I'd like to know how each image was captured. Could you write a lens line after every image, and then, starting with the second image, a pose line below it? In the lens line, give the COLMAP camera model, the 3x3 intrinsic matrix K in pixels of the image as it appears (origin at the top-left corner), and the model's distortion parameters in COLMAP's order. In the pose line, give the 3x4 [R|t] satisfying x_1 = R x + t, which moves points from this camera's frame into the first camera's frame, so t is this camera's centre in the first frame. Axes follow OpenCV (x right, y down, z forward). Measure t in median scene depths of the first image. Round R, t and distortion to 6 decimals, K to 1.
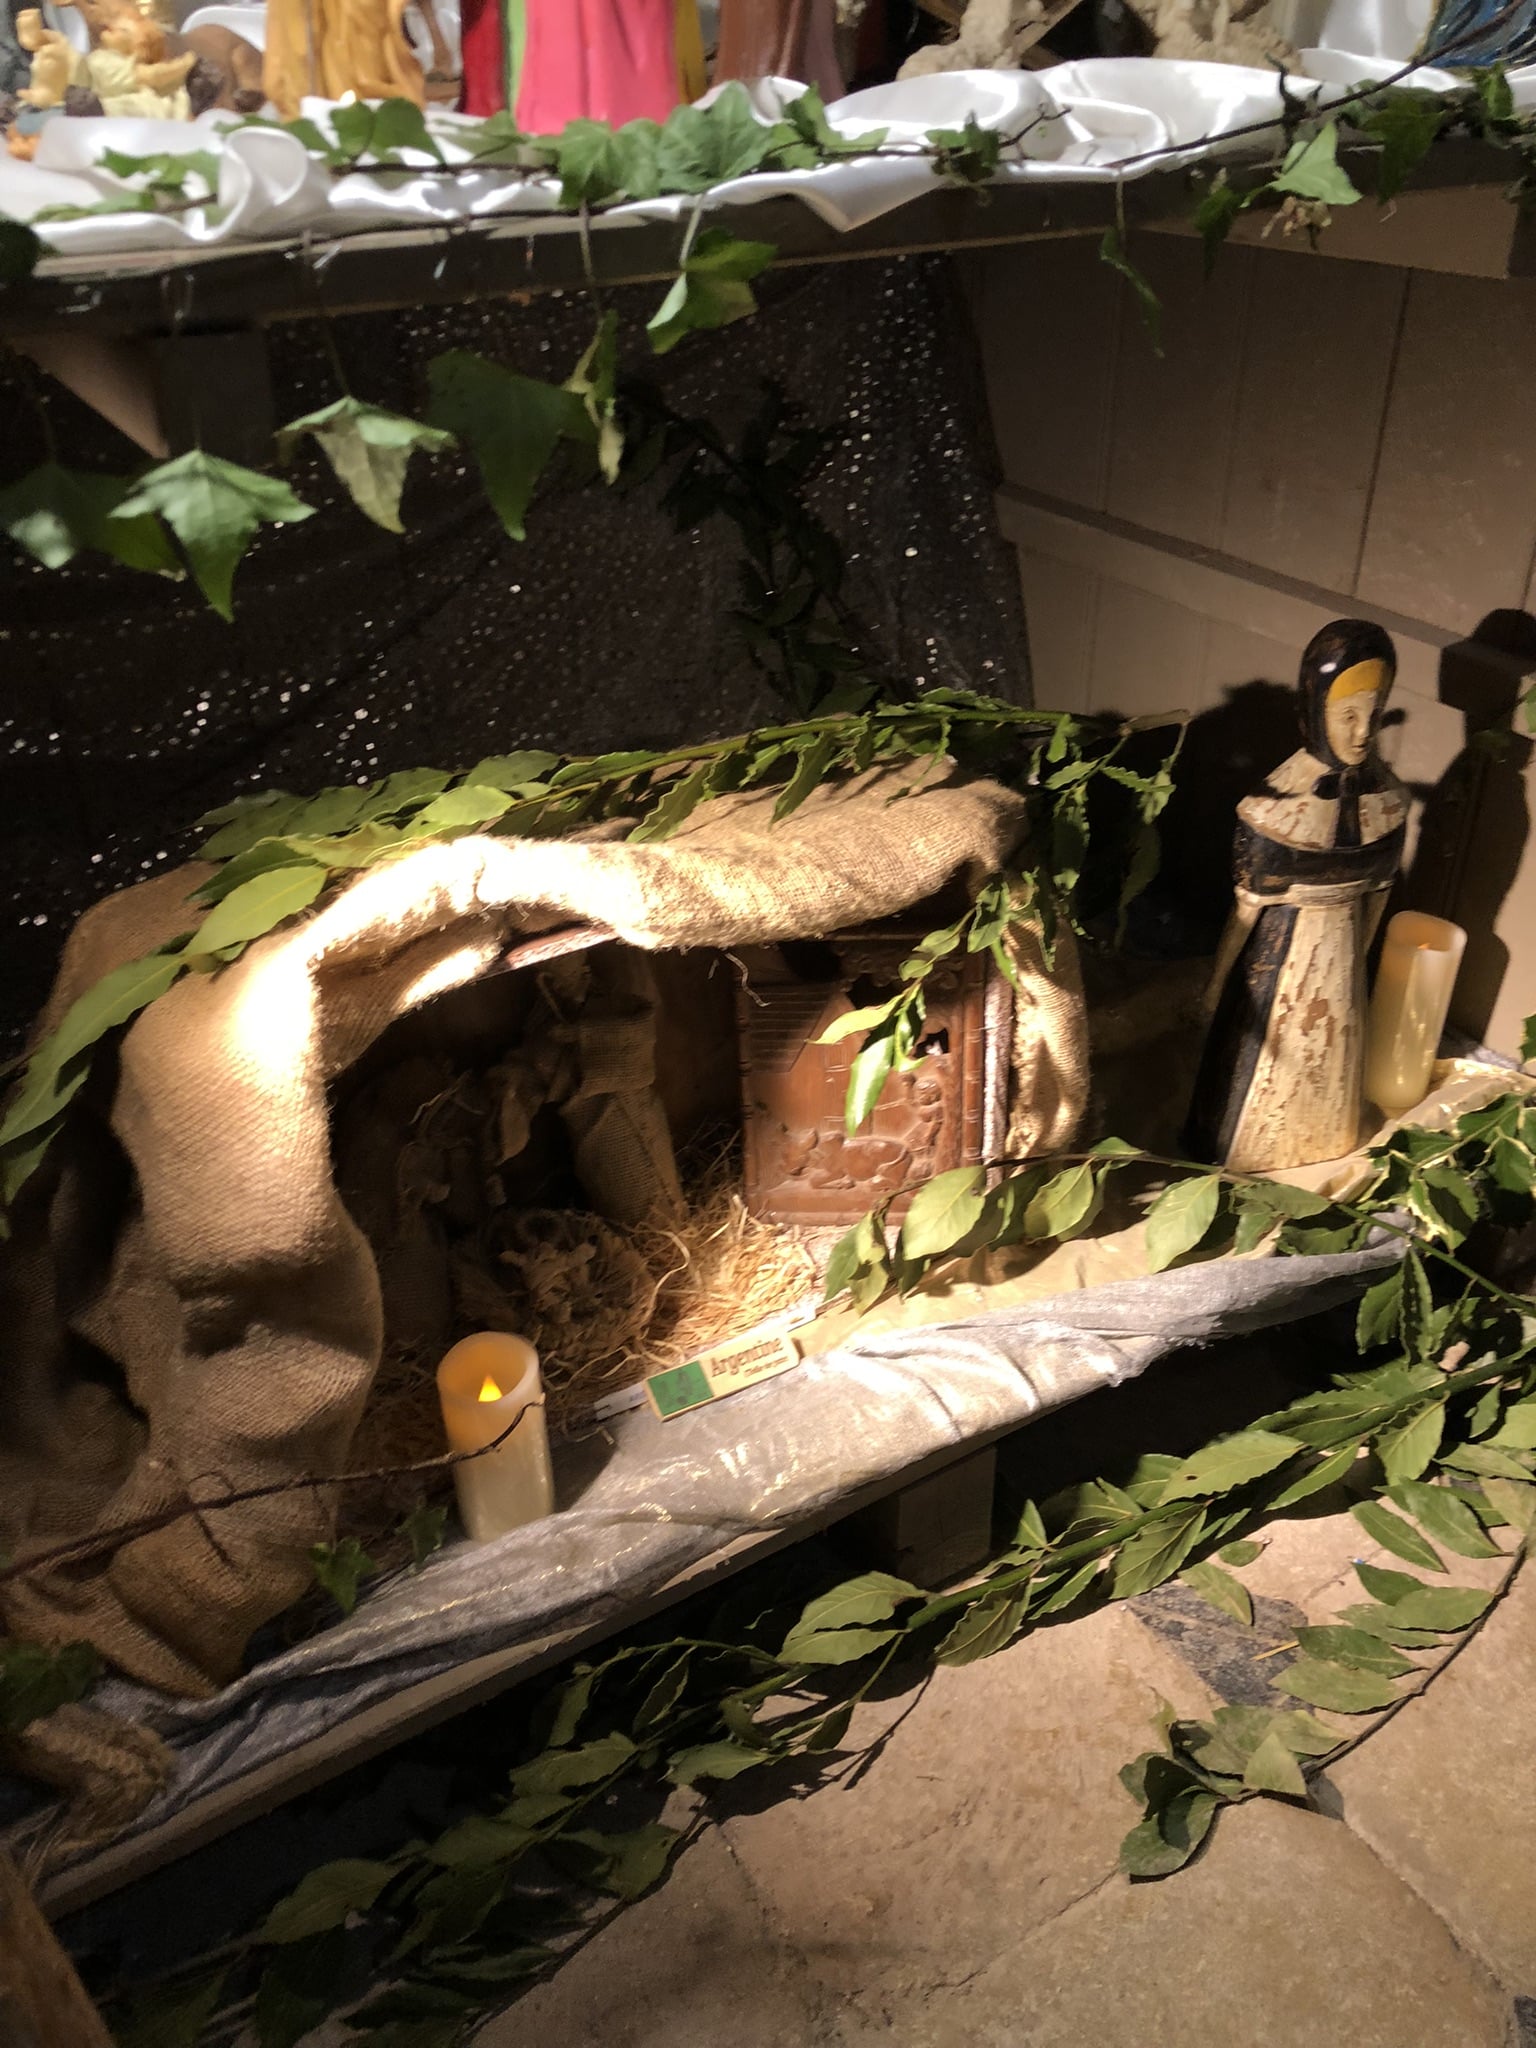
lens RADIAL K [[1731.6, 0, 818.2], [0, 1731.6, 1027.4], [0, 0, 1]] dist [0.069563, -0.067262]
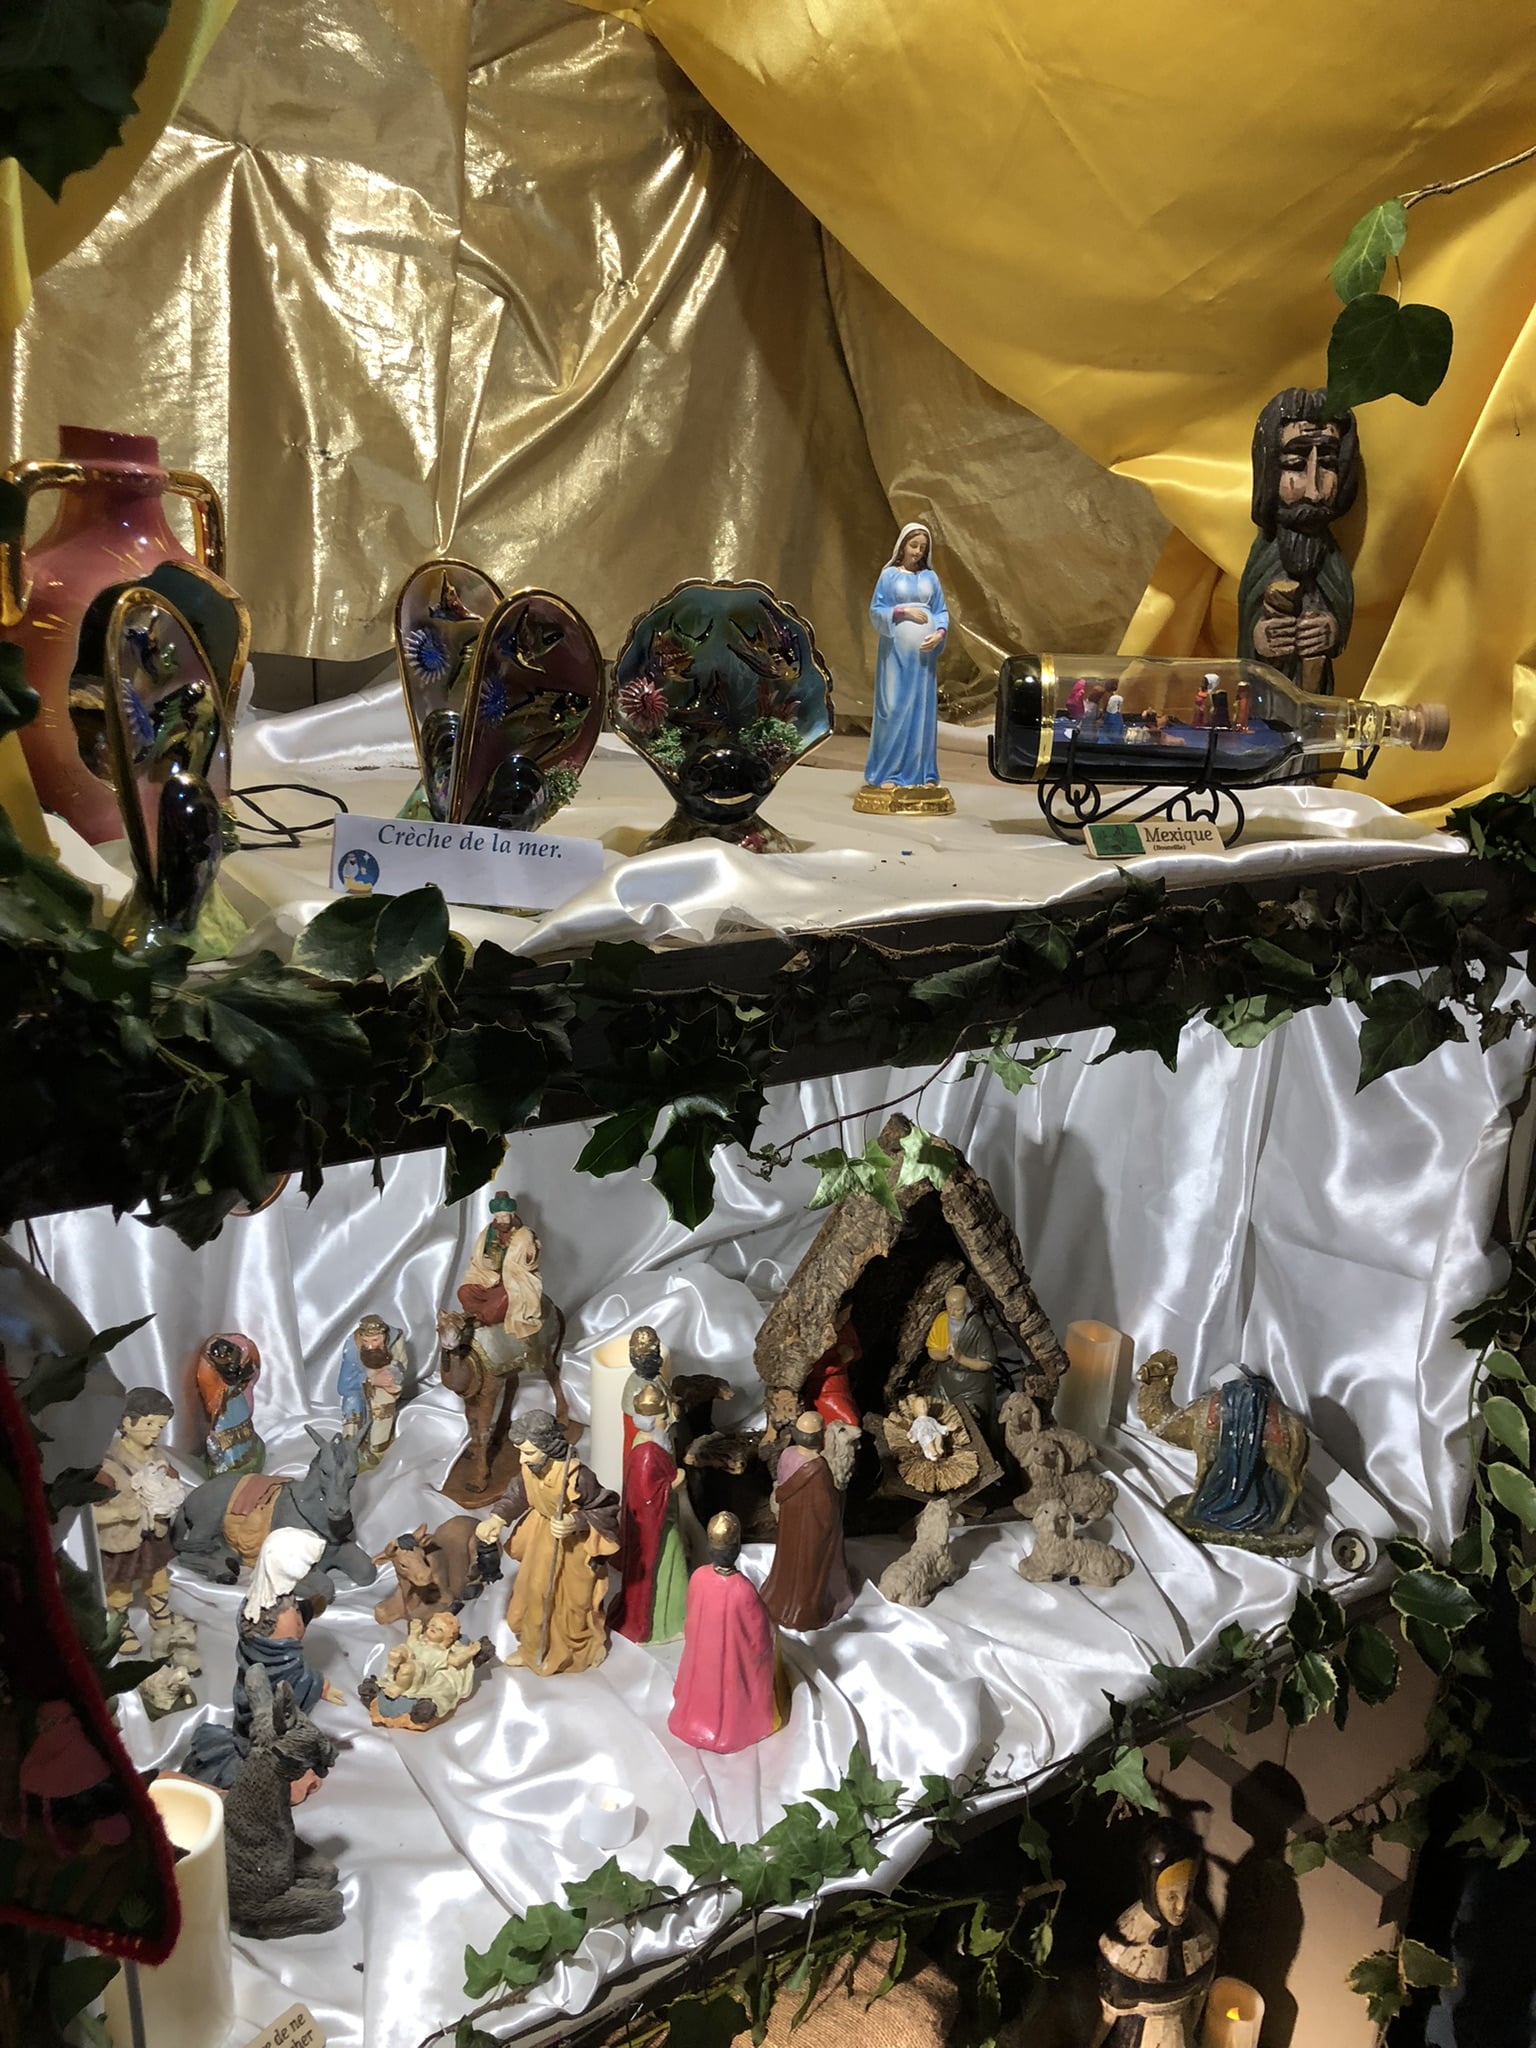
lens RADIAL K [[1731.6, 0, 818.2], [0, 1731.6, 1027.4], [0, 0, 1]] dist [0.069563, -0.067262]
pose [[0.995800, 0.027664, 0.087272, -0.136348], [-0.004272, 0.966257, -0.257545, -0.487456], [-0.091452, 0.256091, 0.962317, -0.563272]]
